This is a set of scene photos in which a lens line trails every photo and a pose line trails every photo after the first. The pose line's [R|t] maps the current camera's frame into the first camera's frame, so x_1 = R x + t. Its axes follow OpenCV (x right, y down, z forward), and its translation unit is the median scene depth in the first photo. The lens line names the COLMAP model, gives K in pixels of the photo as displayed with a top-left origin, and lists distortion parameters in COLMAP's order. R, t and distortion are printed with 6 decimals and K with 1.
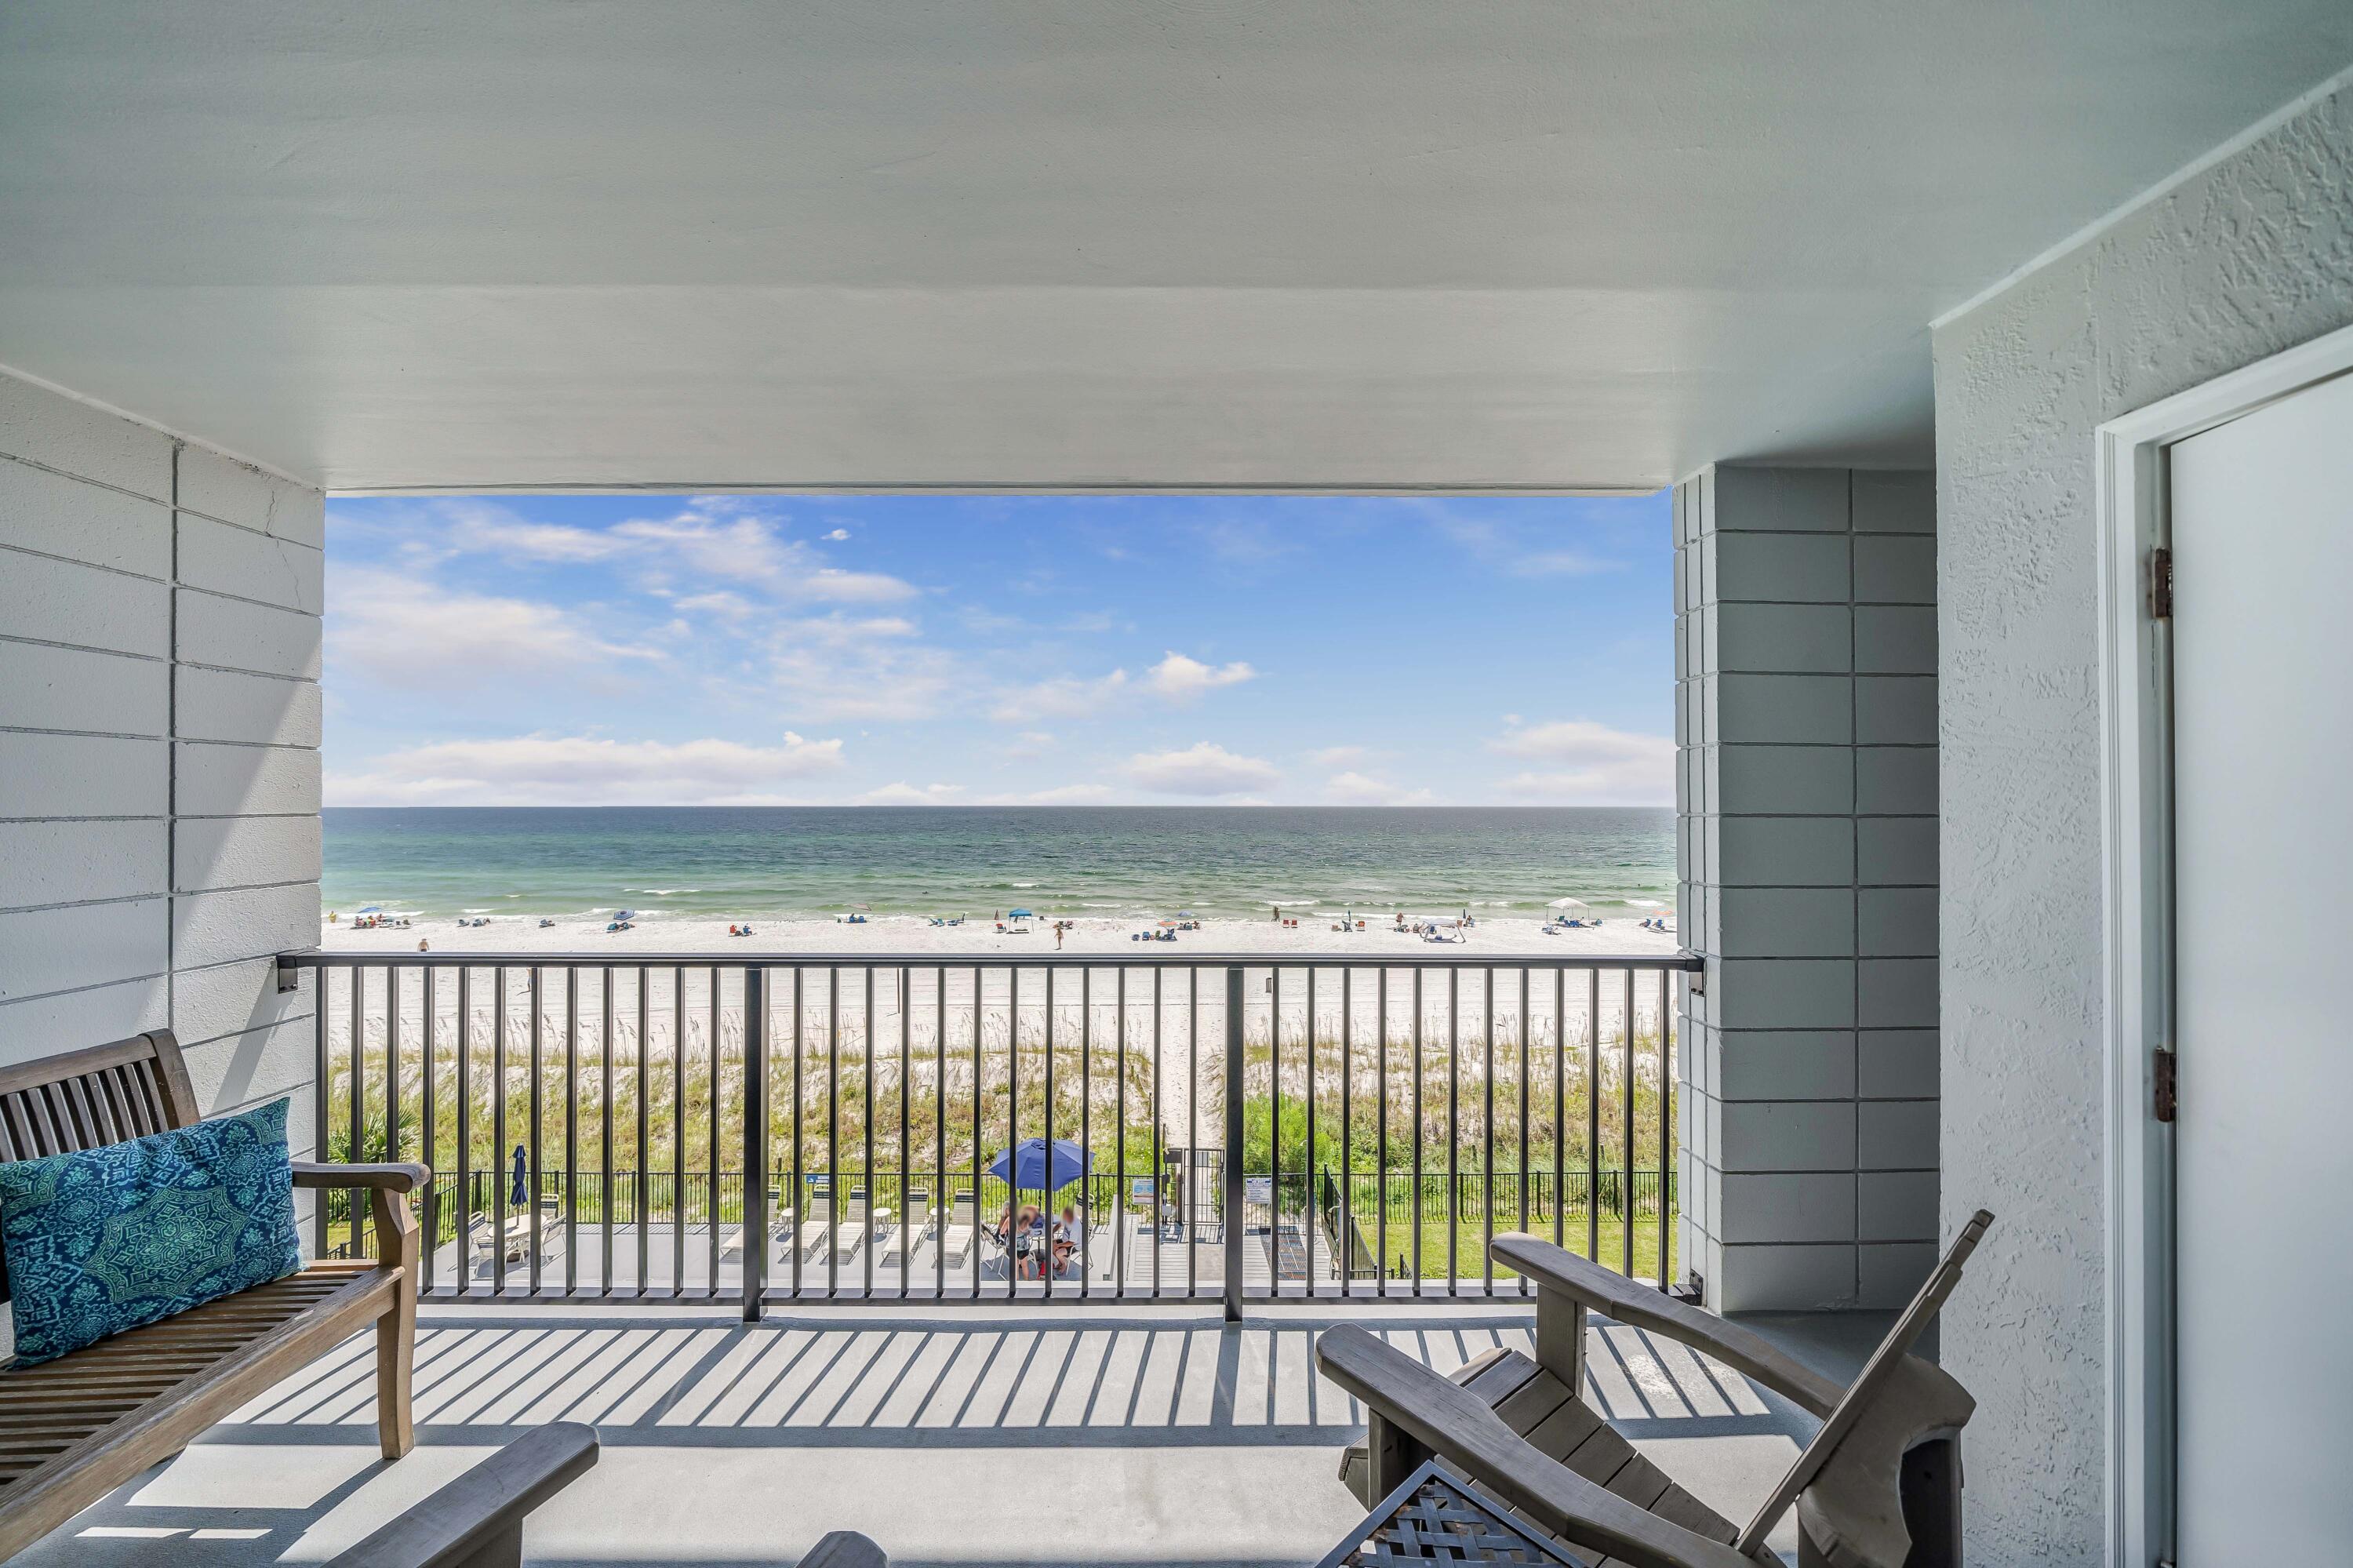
lens RADIAL K [[827.5, 0, 1164.8], [0, 827.5, 793.7], [0, 0, 1]] dist [-0.000215, 0.000059]
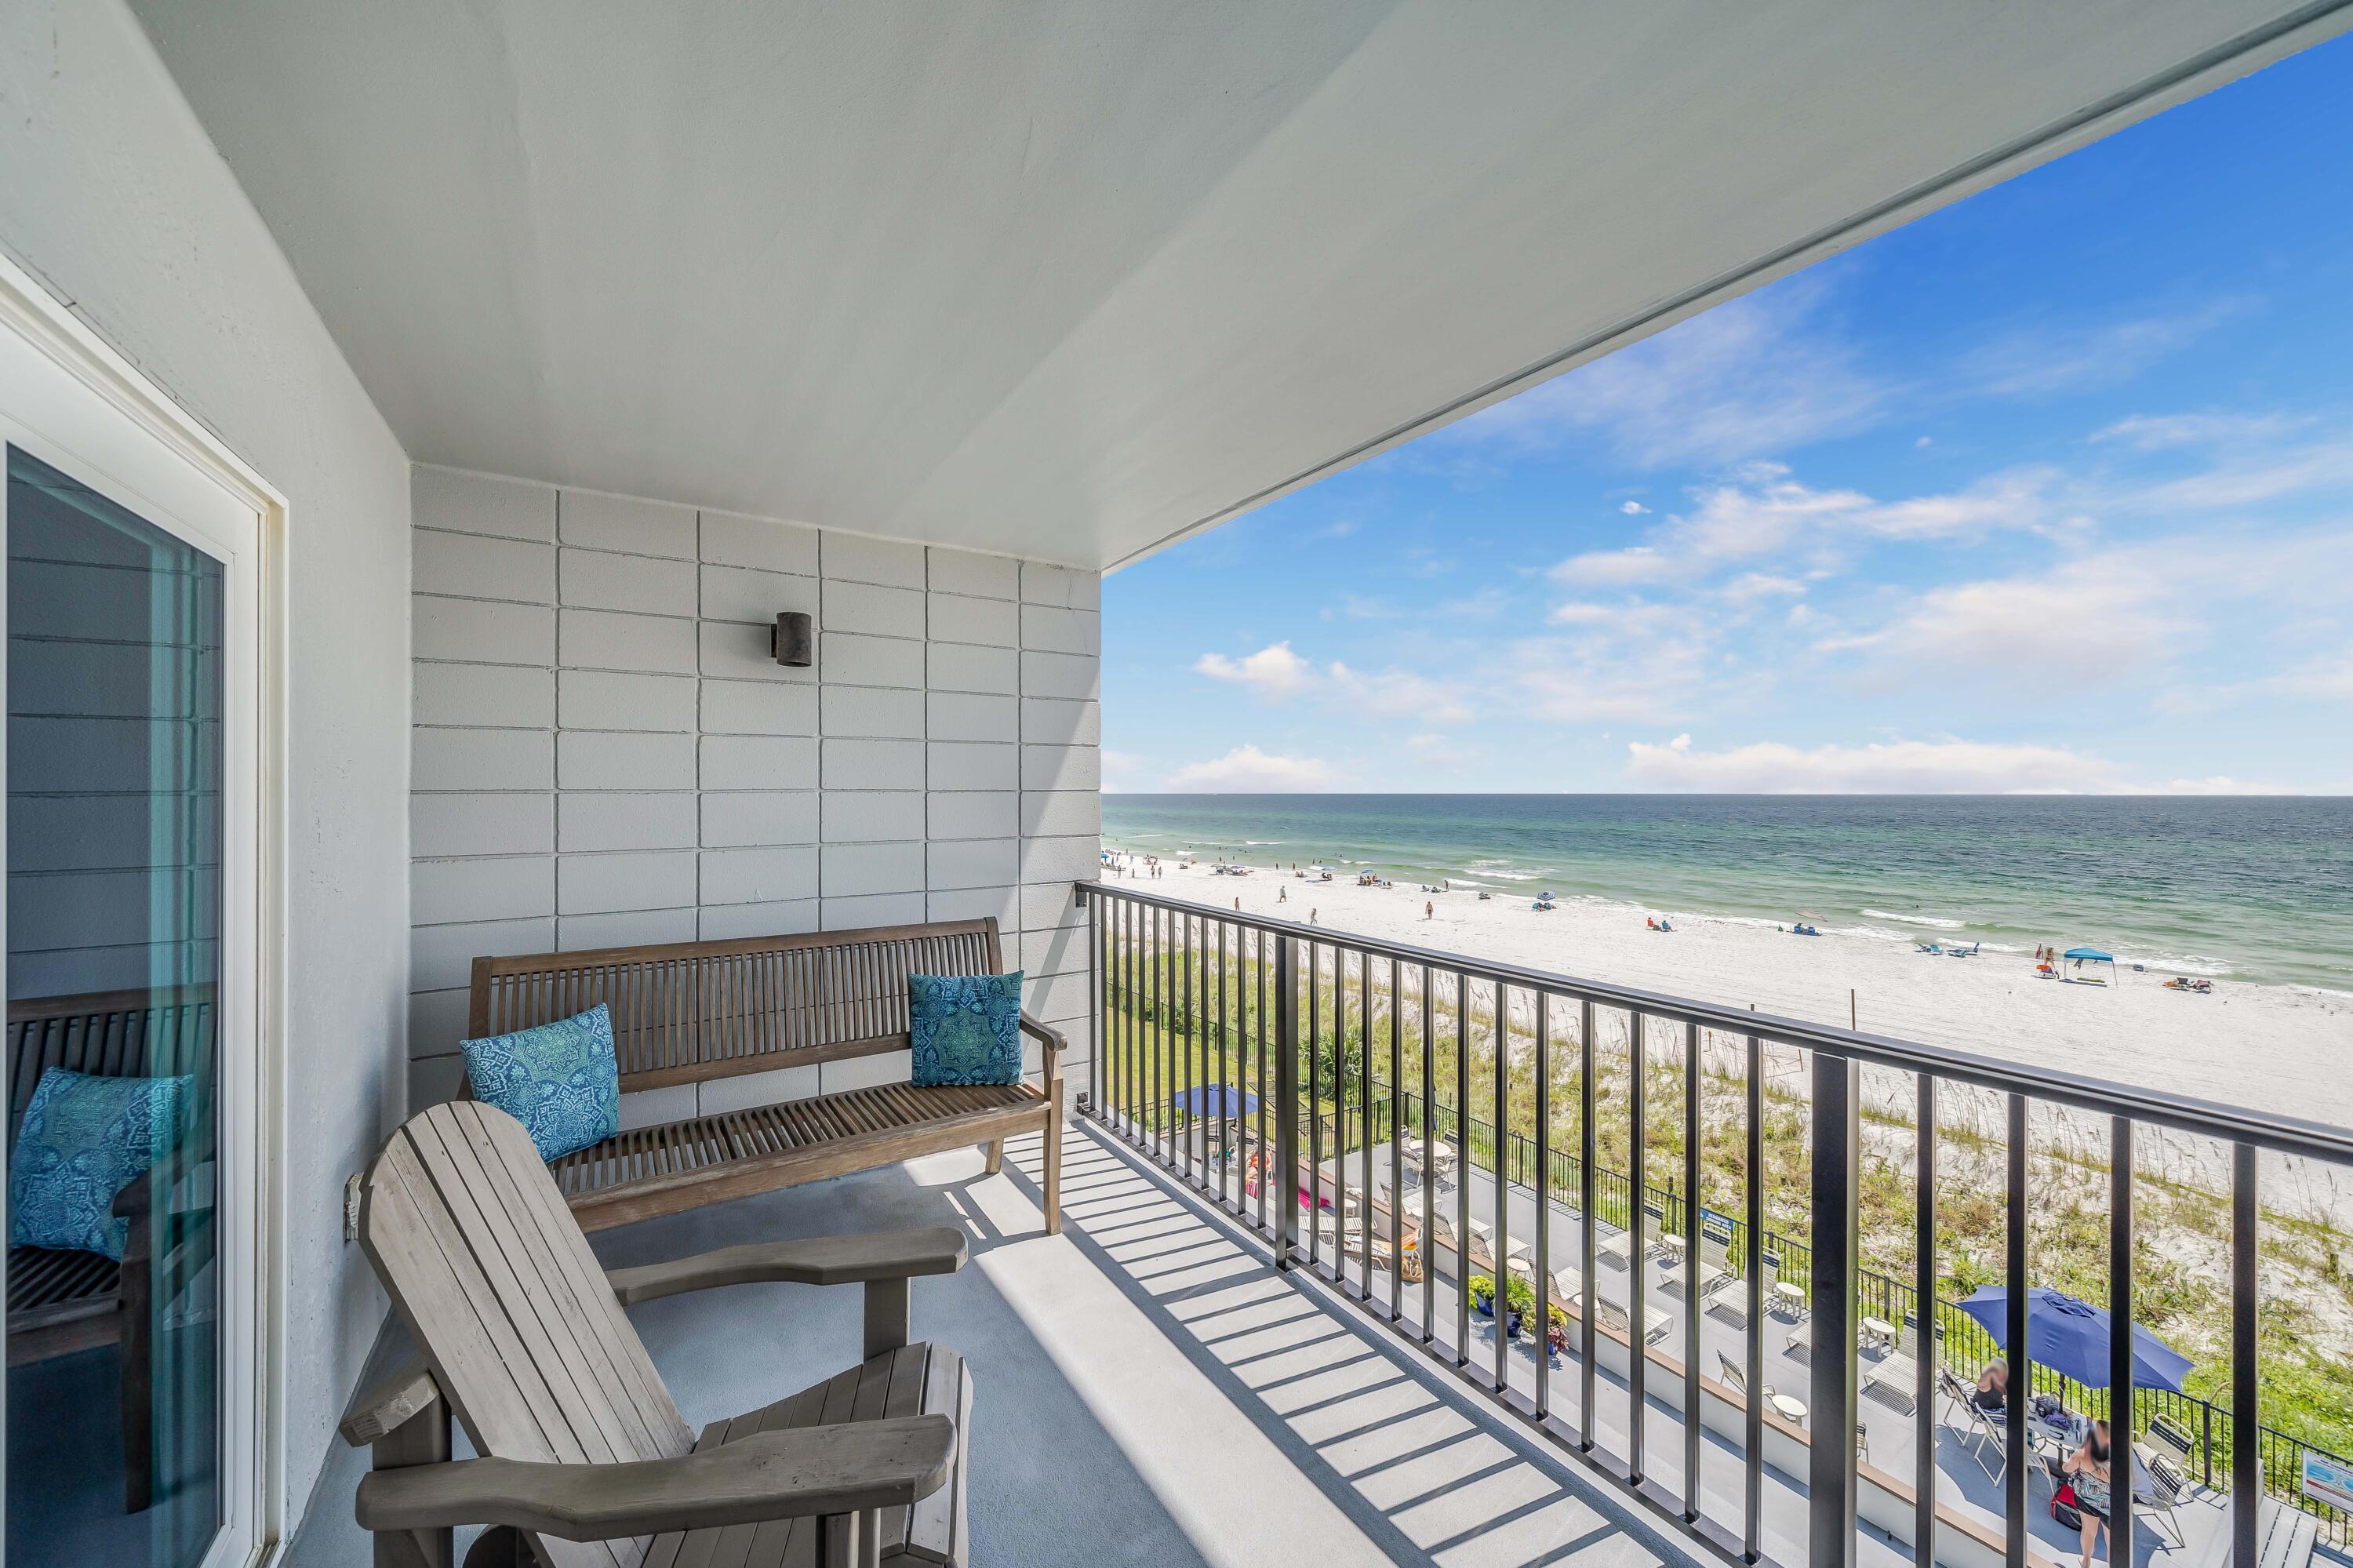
lens RADIAL K [[845.2, 0, 1149.1], [0, 845.2, 782.2], [0, 0, 1]] dist [-0.000009, 0.000083]
pose [[0.543733, -0.007563, -0.839224, 0.310133], [0.009124, 0.999954, -0.003100, 0.016601], [0.839209, -0.005971, 0.543777, 0.264827]]
